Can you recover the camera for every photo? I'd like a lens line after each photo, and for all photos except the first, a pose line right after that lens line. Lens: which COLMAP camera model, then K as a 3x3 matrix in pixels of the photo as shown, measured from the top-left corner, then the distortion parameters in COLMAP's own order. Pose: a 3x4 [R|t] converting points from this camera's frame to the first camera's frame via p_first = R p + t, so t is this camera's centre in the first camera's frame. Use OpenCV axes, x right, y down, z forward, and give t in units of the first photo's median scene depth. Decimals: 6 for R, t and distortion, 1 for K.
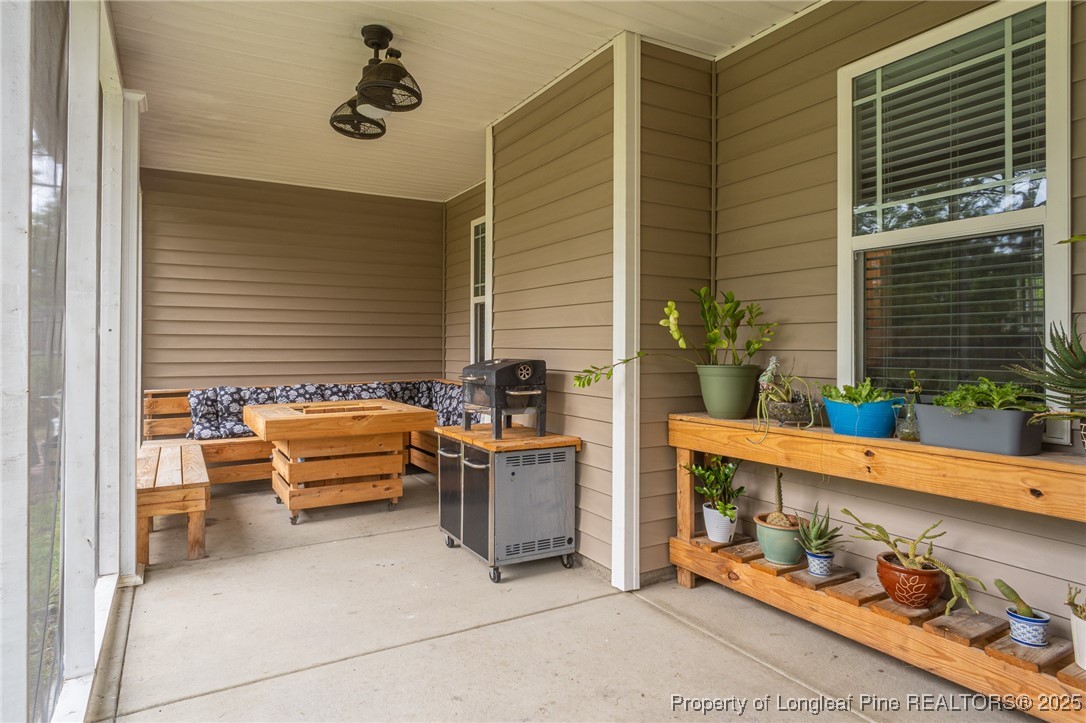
lens RADIAL K [[617.3, 0, 494.3], [0, 617.3, 346.7], [0, 0, 1]] dist [-0.016790, 0.000231]
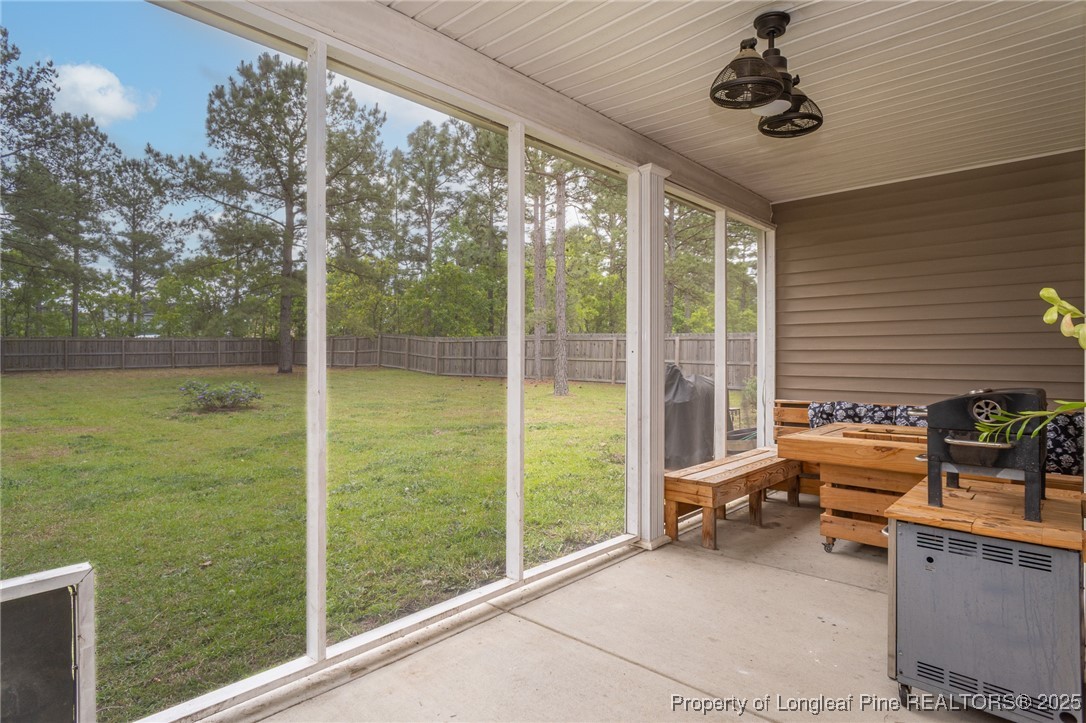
lens RADIAL K [[571.1, 0, 538.4], [0, 571.1, 359.2], [0, 0, 1]] dist [-0.001284, -0.000144]
pose [[0.329692, 0.003182, -0.944083, 0.281207], [0.003259, 0.999985, 0.004509, -0.010185], [0.944083, -0.004564, 0.329676, 0.230379]]
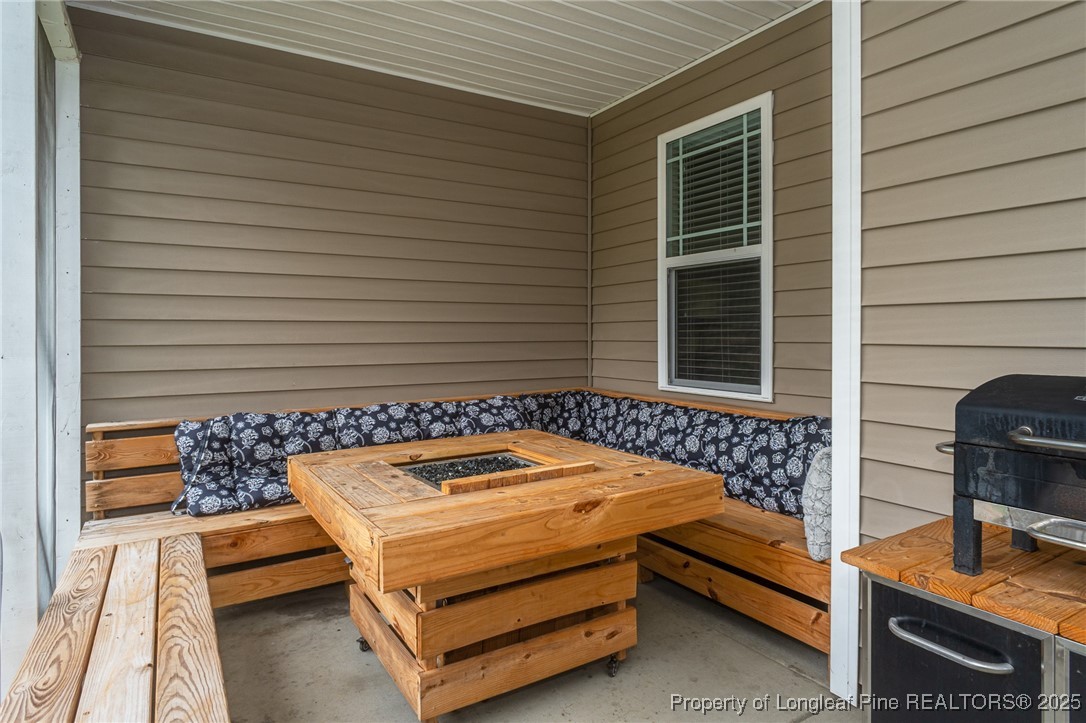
lens RADIAL K [[617.3, 0, 570.0], [0, 617.3, 334.5], [0, 0, 1]] dist [-0.016790, 0.000231]
pose [[0.994485, -0.006082, 0.104700, -0.207473], [0.005904, 0.999981, 0.002006, -0.005548], [-0.104710, -0.001377, 0.994502, 0.426192]]
